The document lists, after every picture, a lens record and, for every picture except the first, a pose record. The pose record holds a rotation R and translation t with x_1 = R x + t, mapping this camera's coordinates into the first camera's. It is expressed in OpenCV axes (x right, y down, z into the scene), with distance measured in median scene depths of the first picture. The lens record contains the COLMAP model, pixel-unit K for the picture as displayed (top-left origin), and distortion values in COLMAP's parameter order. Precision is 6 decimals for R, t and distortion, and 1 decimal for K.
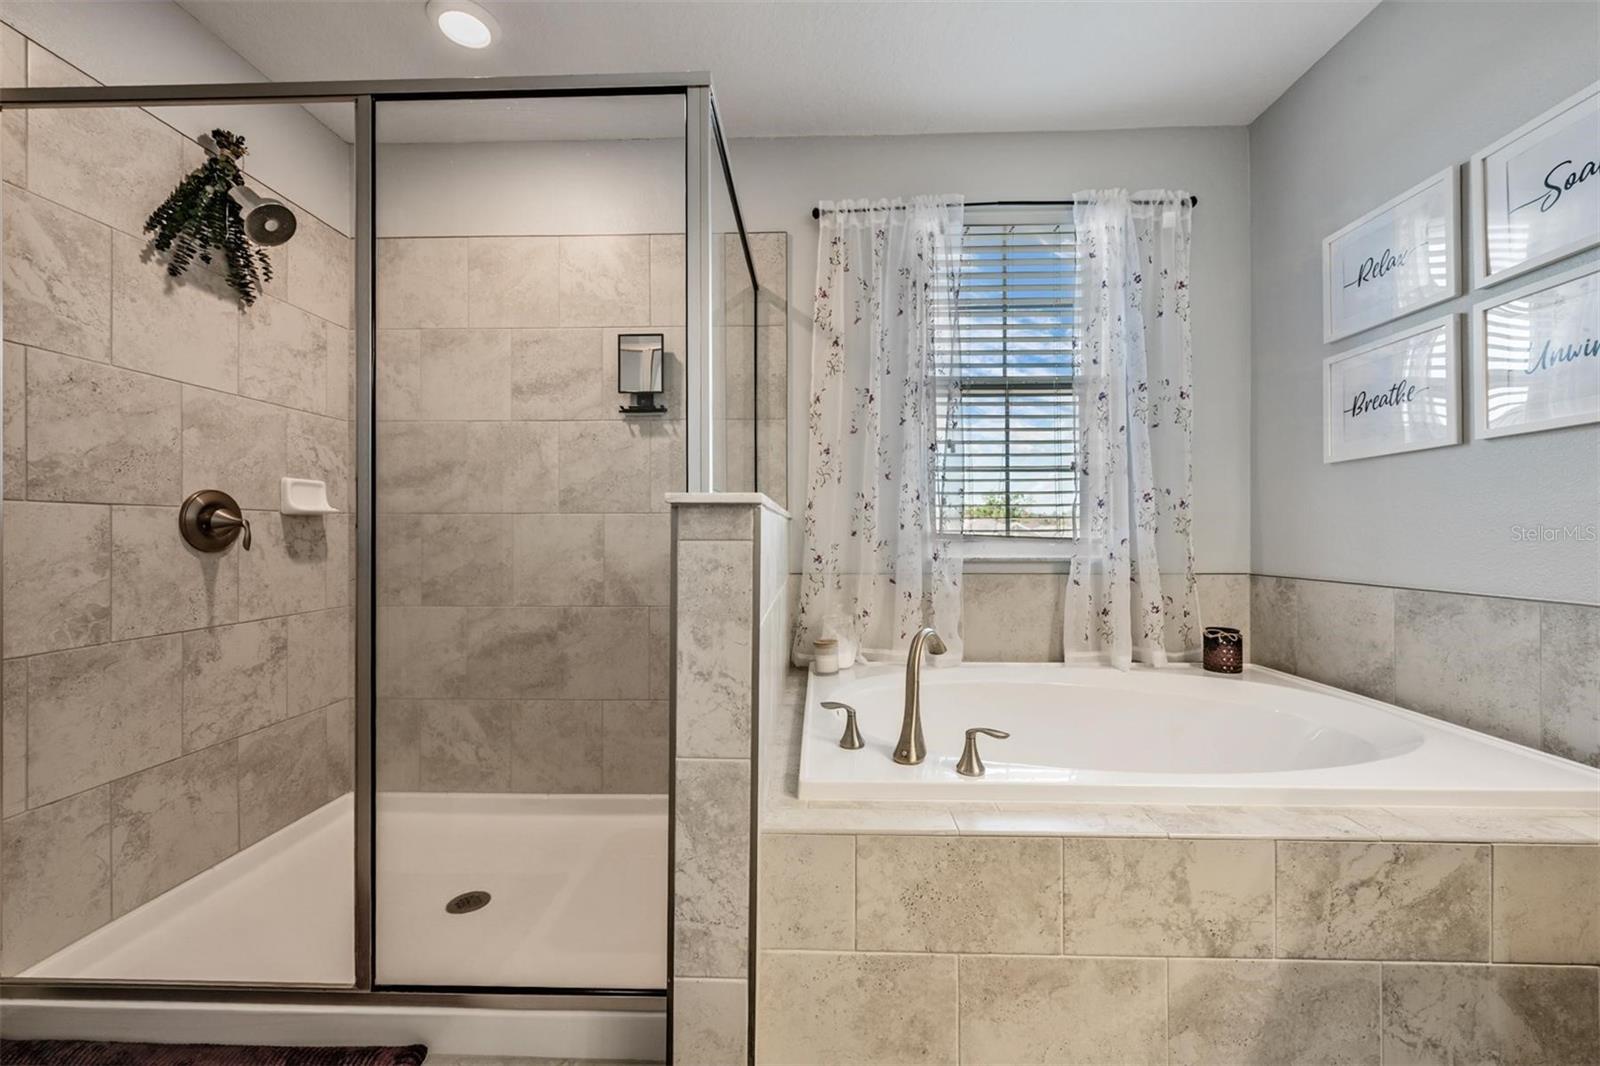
lens RADIAL K [[630.7, 0, 799.9], [0, 630.7, 534.4], [0, 0, 1]] dist [-0.006184, -0.003363]
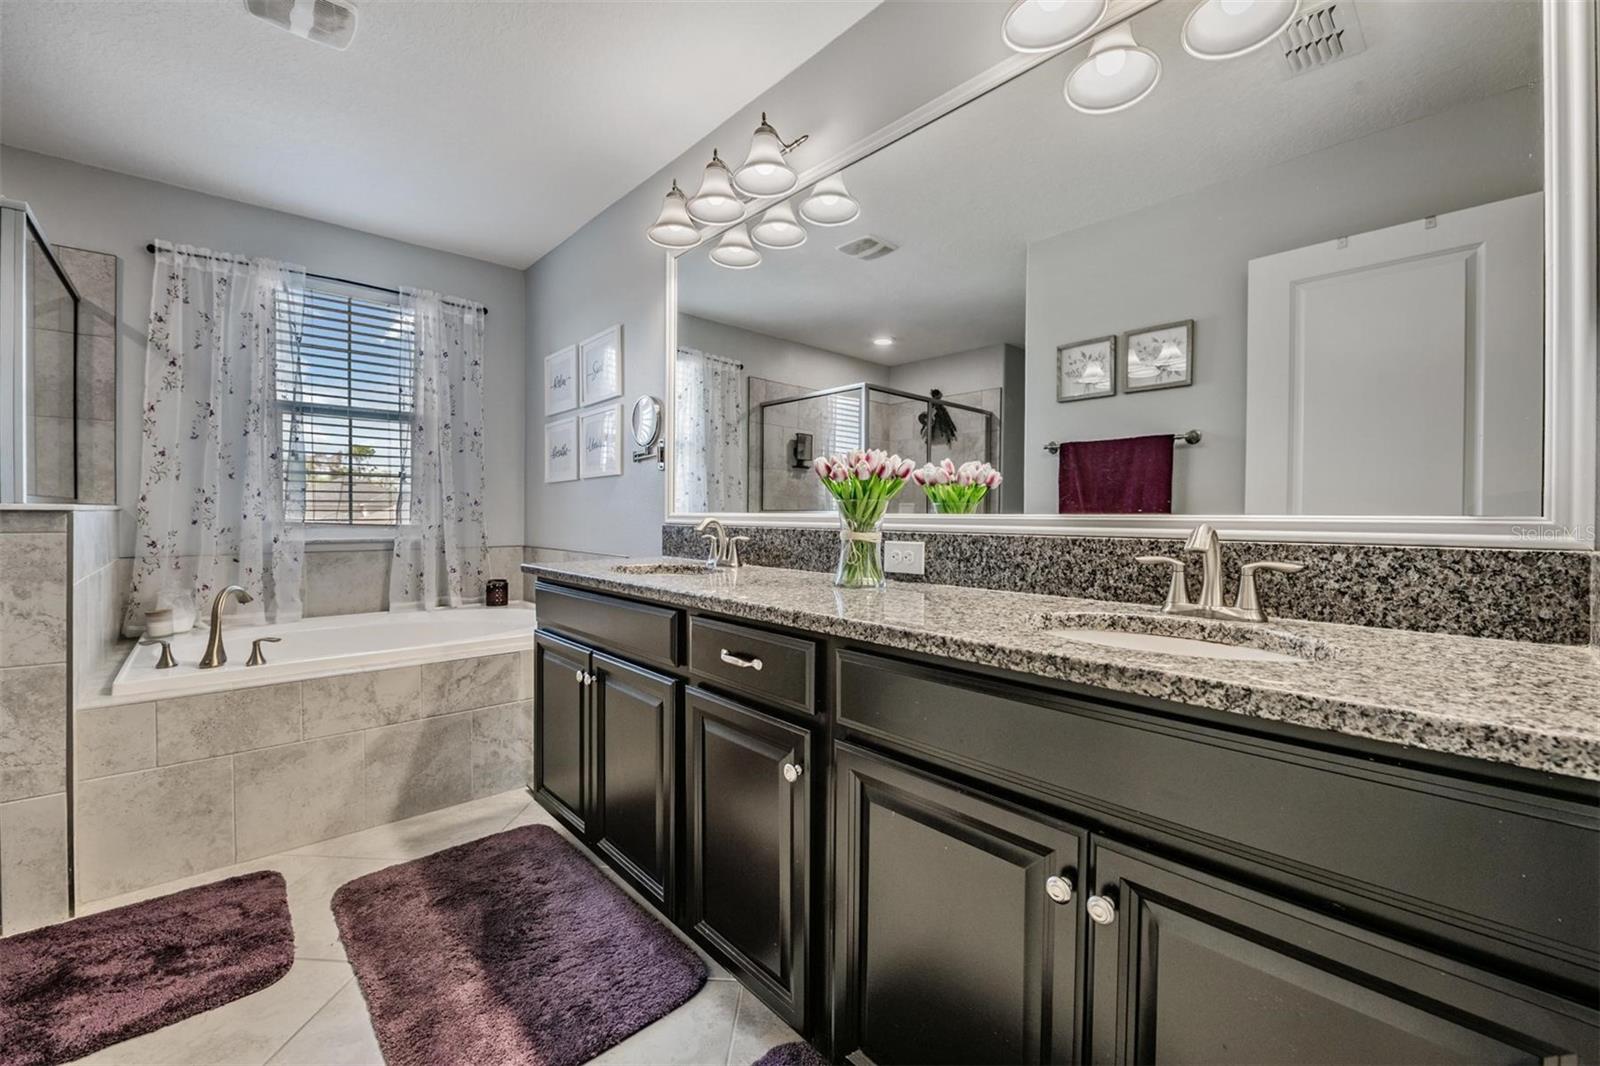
lens RADIAL K [[630.7, 0, 784.3], [0, 630.7, 522.6], [0, 0, 1]] dist [-0.006184, -0.003363]
pose [[0.716669, -0.003793, 0.697403, 0.062601], [-0.004009, 0.999946, 0.009558, -0.017795], [-0.697402, -0.009646, 0.716616, -0.677459]]
